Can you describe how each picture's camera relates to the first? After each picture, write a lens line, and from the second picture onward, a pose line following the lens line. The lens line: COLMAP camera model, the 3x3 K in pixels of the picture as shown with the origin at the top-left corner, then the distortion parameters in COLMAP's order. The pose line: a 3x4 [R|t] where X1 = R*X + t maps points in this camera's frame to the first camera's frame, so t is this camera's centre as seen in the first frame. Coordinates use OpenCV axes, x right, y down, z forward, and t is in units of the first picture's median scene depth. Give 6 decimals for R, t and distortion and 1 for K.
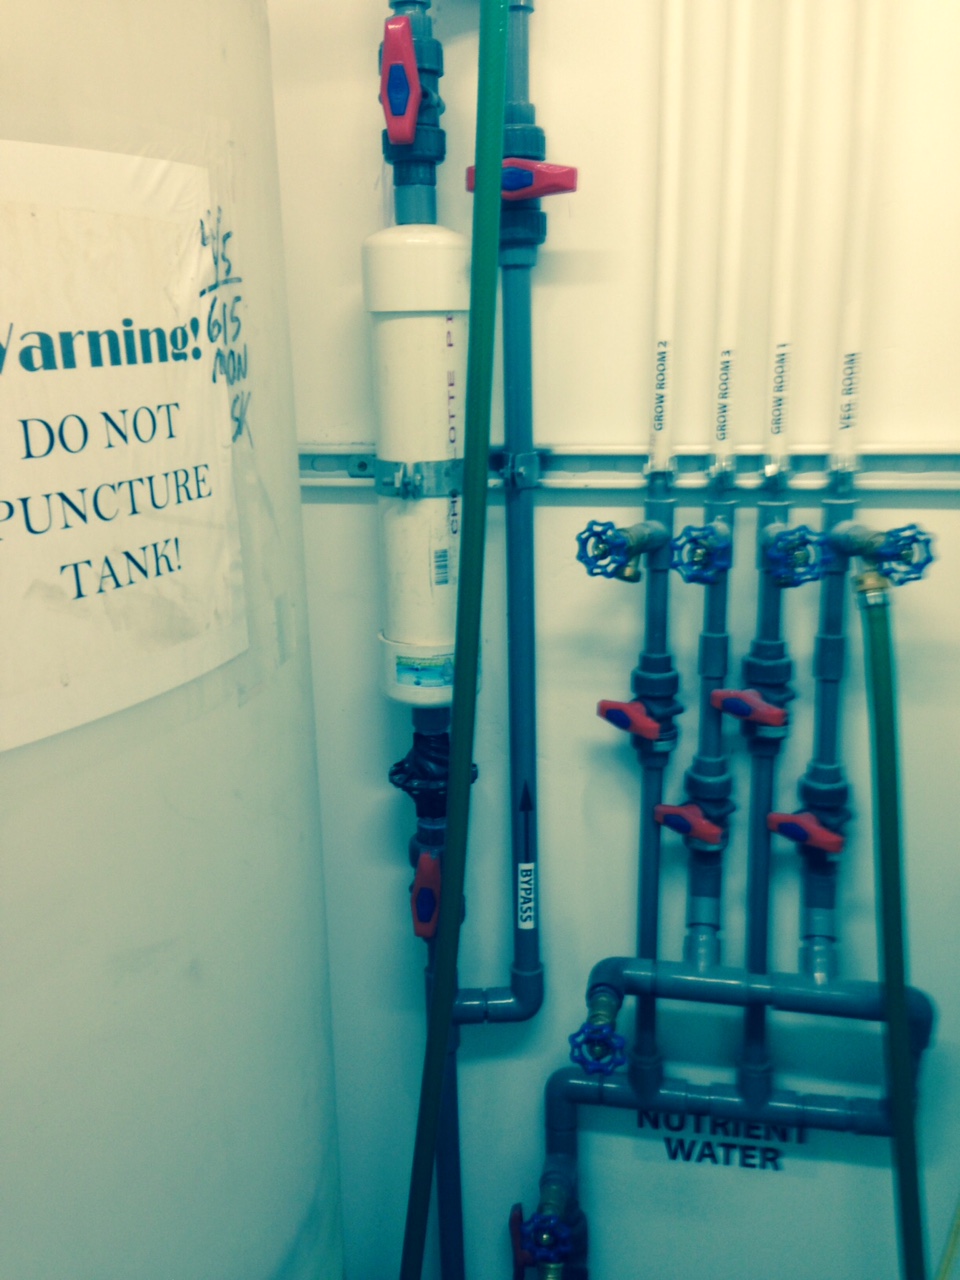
lens RADIAL K [[1178.8, 0, 480.0], [0, 1178.8, 640.0], [0, 0, 1]] dist [0.093263, -0.200432]
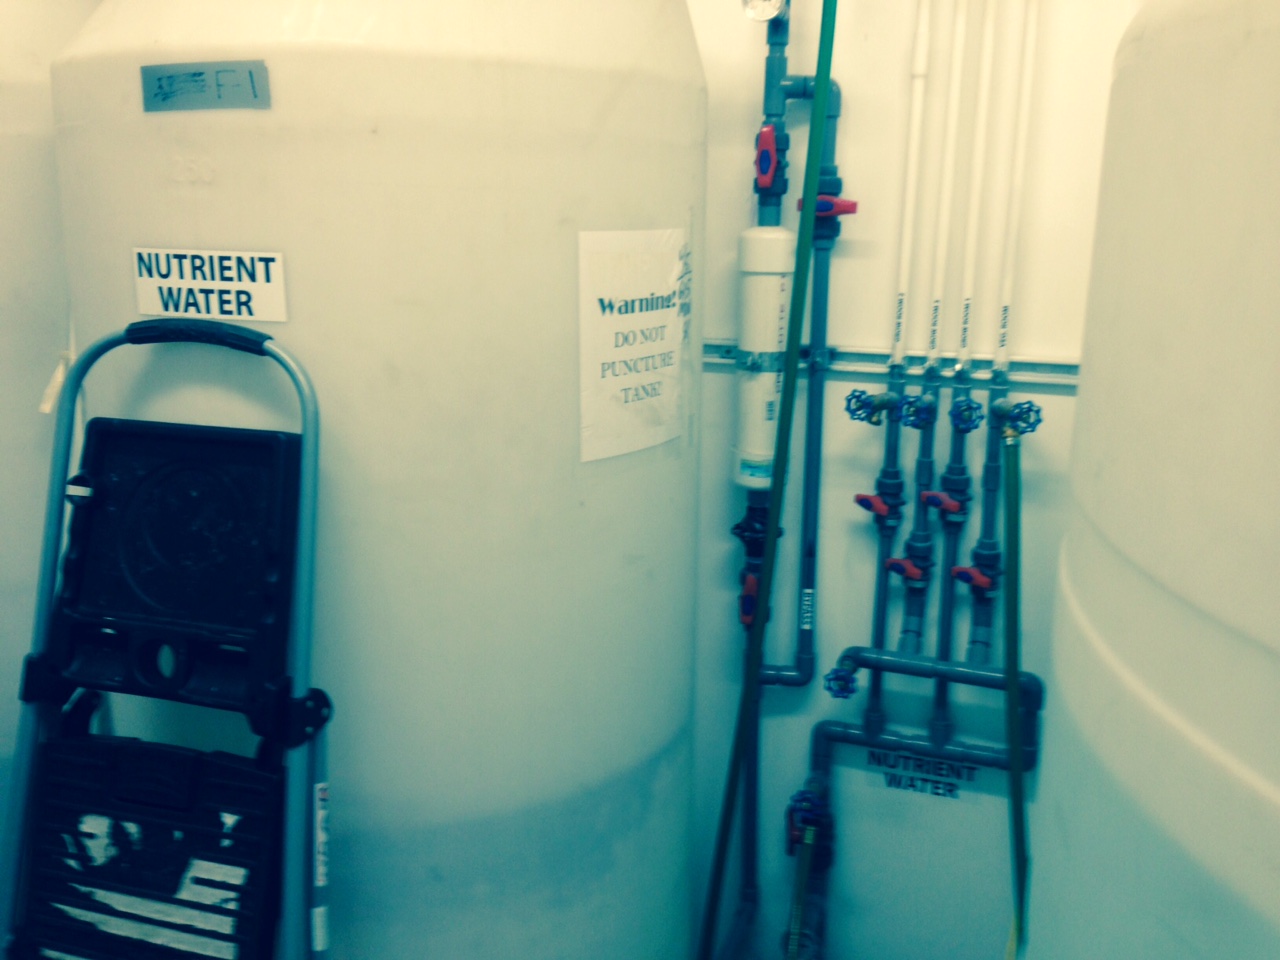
lens RADIAL K [[1178.8, 0, 665.9], [0, 1178.8, 446.6], [0, 0, 1]] dist [0.093263, -0.200432]
pose [[0.991243, 0.063841, -0.115591, 0.021456], [-0.070665, 0.995931, -0.055927, 0.103909], [0.111550, 0.063605, 0.991721, -0.791951]]
